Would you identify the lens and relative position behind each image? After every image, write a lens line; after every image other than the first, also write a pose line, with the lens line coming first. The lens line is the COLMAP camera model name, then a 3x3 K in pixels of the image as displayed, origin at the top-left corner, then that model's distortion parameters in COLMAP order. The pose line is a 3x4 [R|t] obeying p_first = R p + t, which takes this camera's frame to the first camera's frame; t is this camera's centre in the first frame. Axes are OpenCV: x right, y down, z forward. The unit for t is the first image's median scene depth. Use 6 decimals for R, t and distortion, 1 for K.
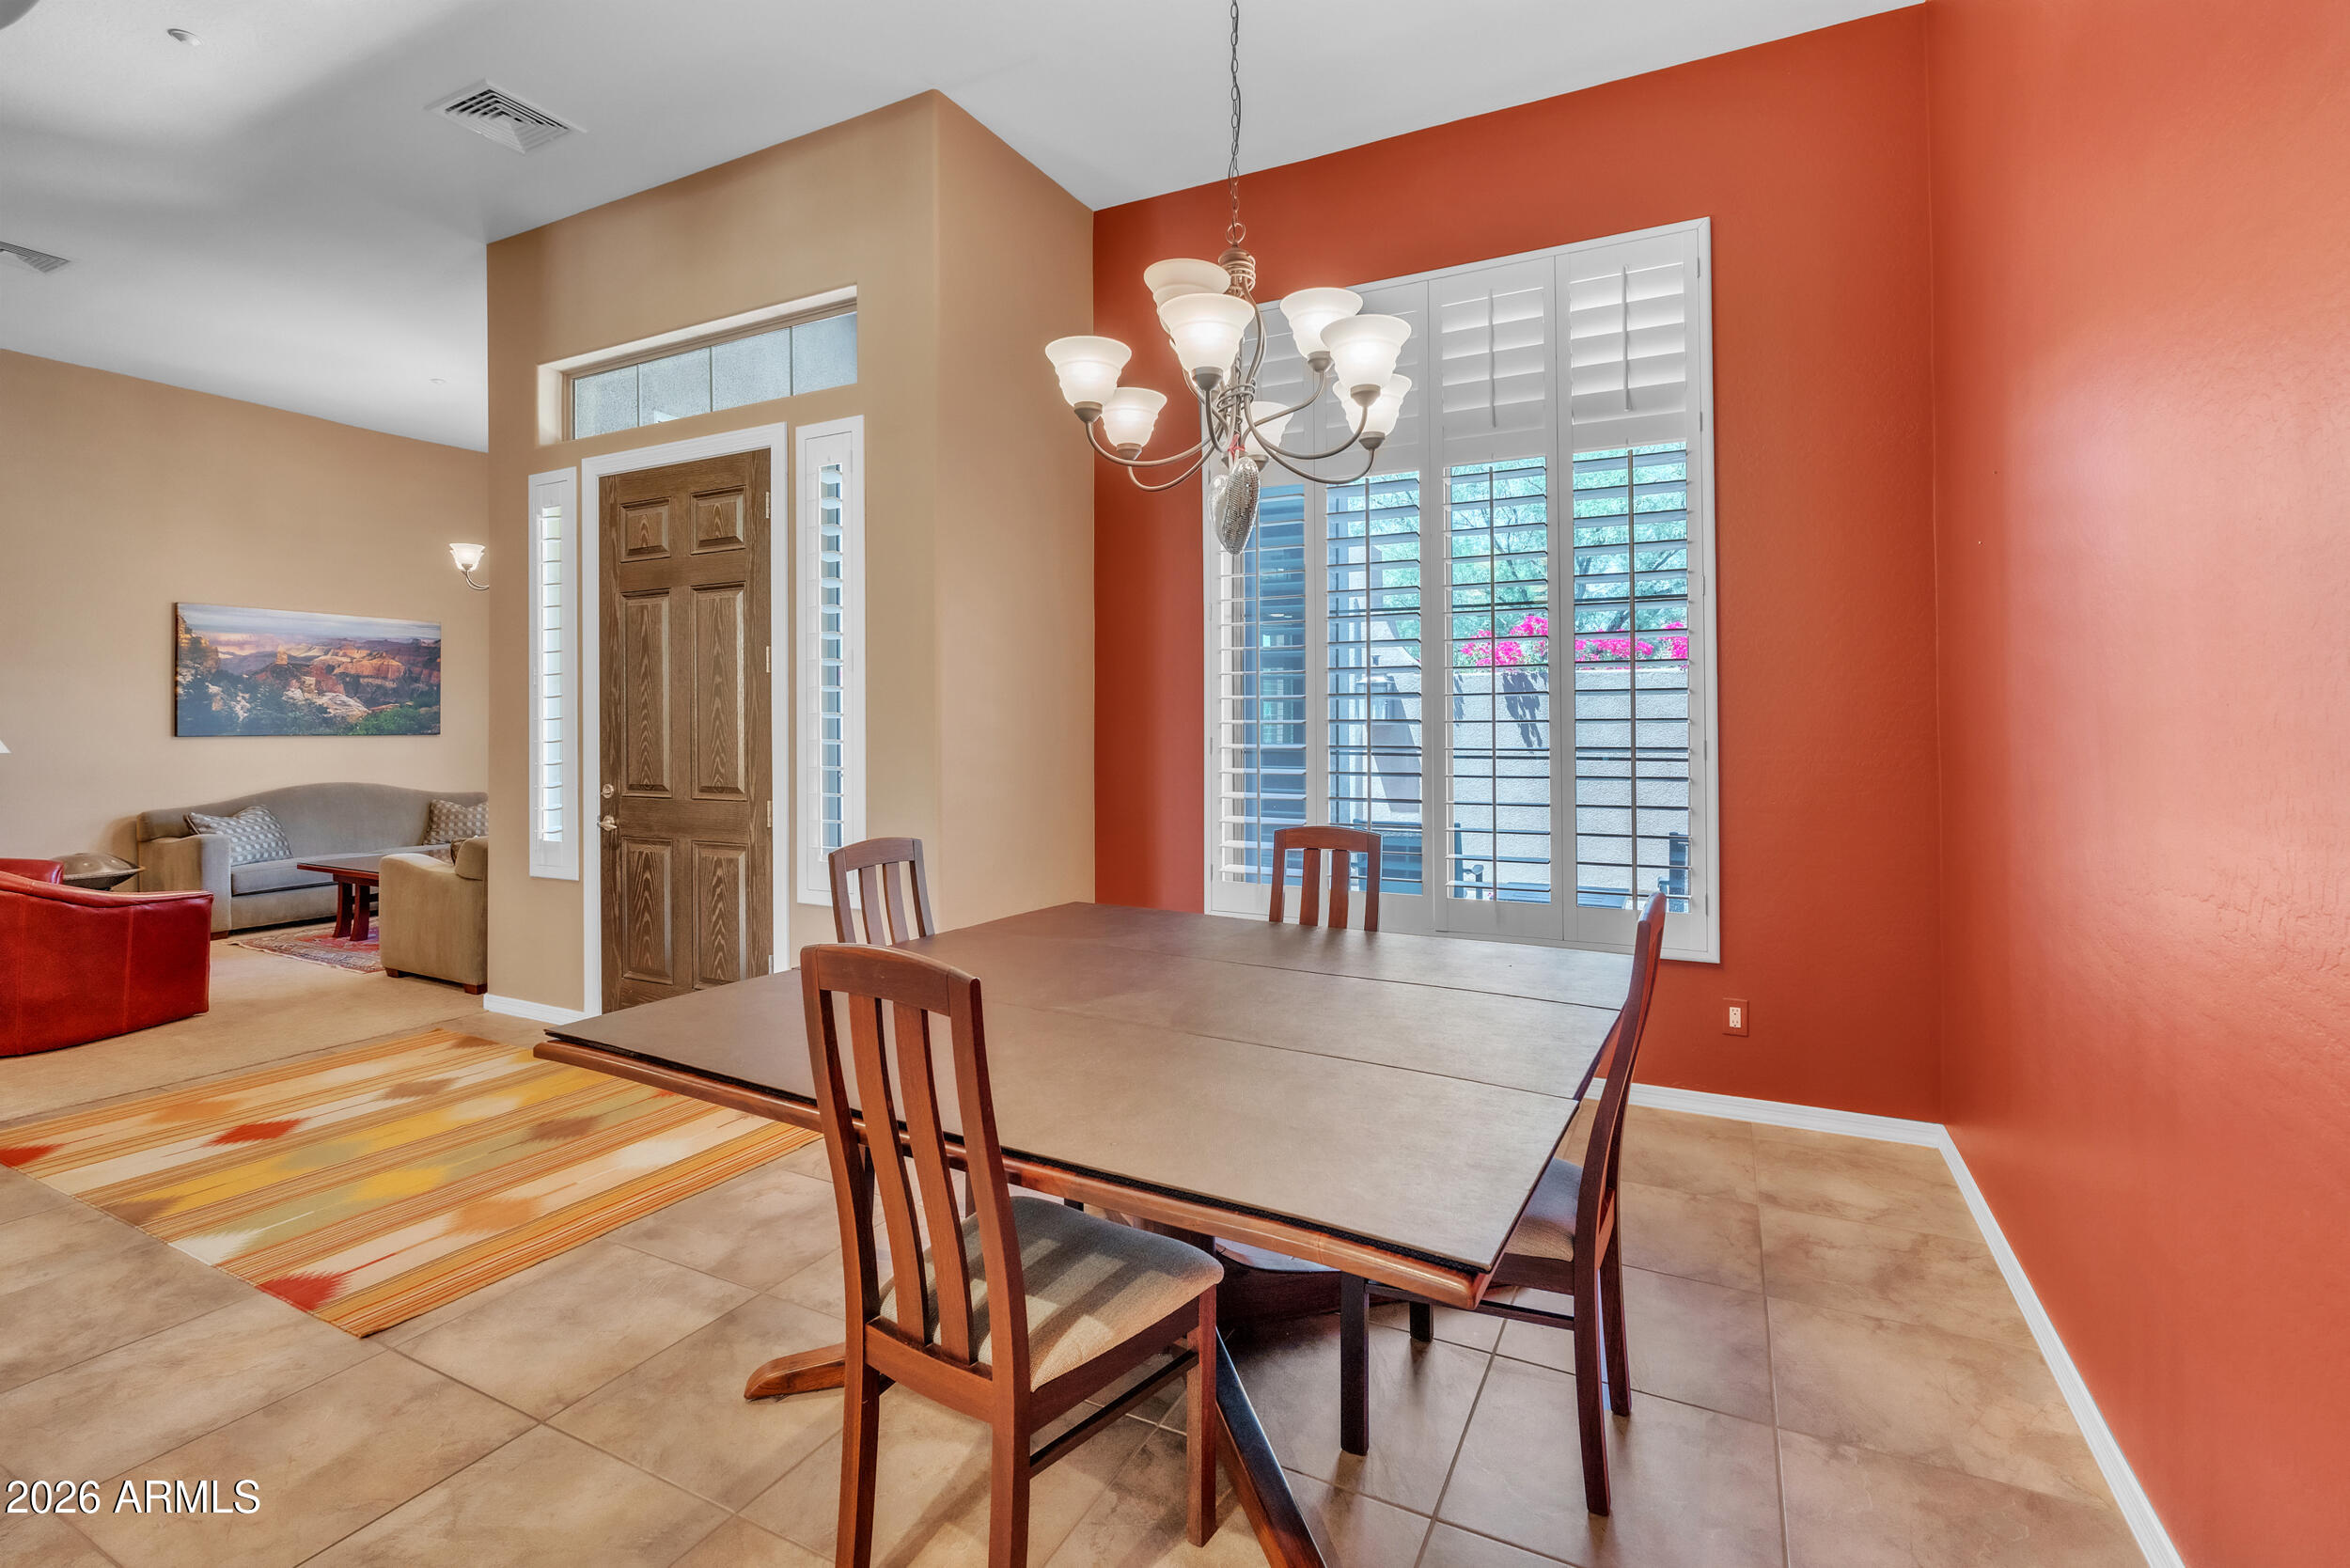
lens RADIAL K [[1052.1, 0, 1160.9], [0, 1052.1, 723.6], [0, 0, 1]] dist [-0.009788, 0.001708]
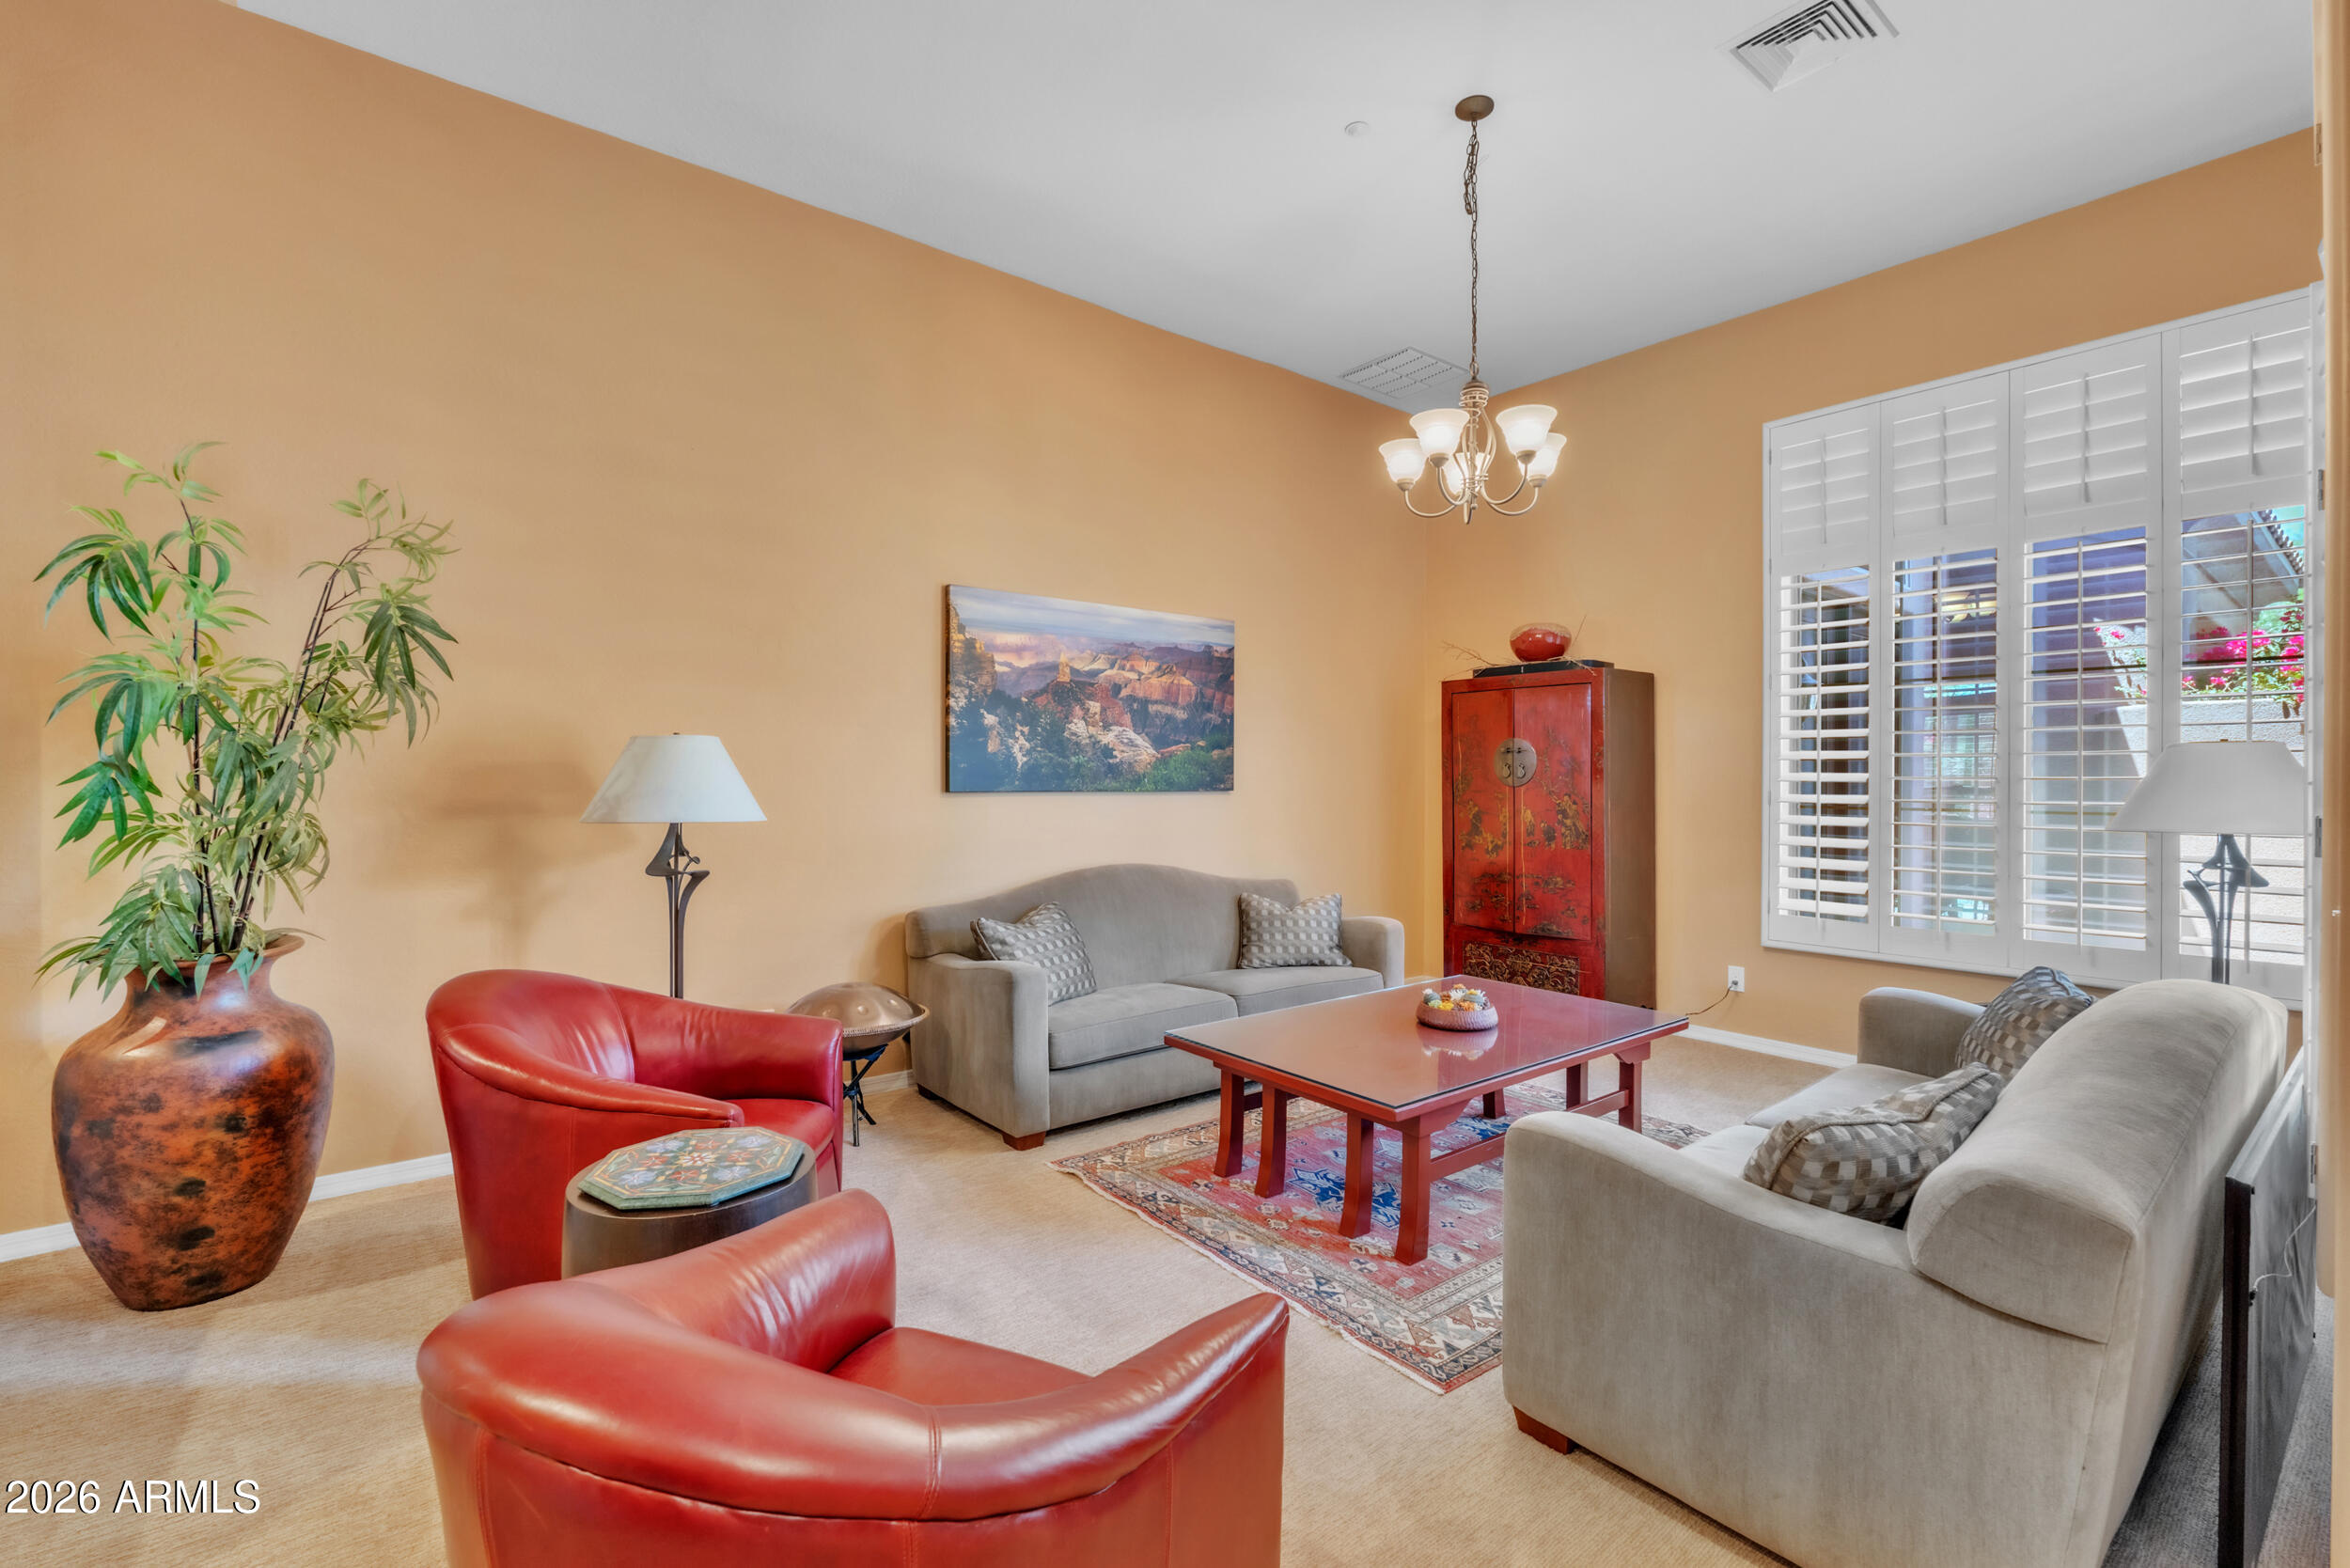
lens RADIAL K [[1052.1, 0, 1175.3], [0, 1052.1, 792.0], [0, 0, 1]] dist [-0.009788, 0.001708]
pose [[0.909894, 0.006783, -0.414785, -0.506216], [-0.001995, 0.999926, 0.011977, 0.003740], [0.414836, -0.010071, 0.909840, 0.433278]]
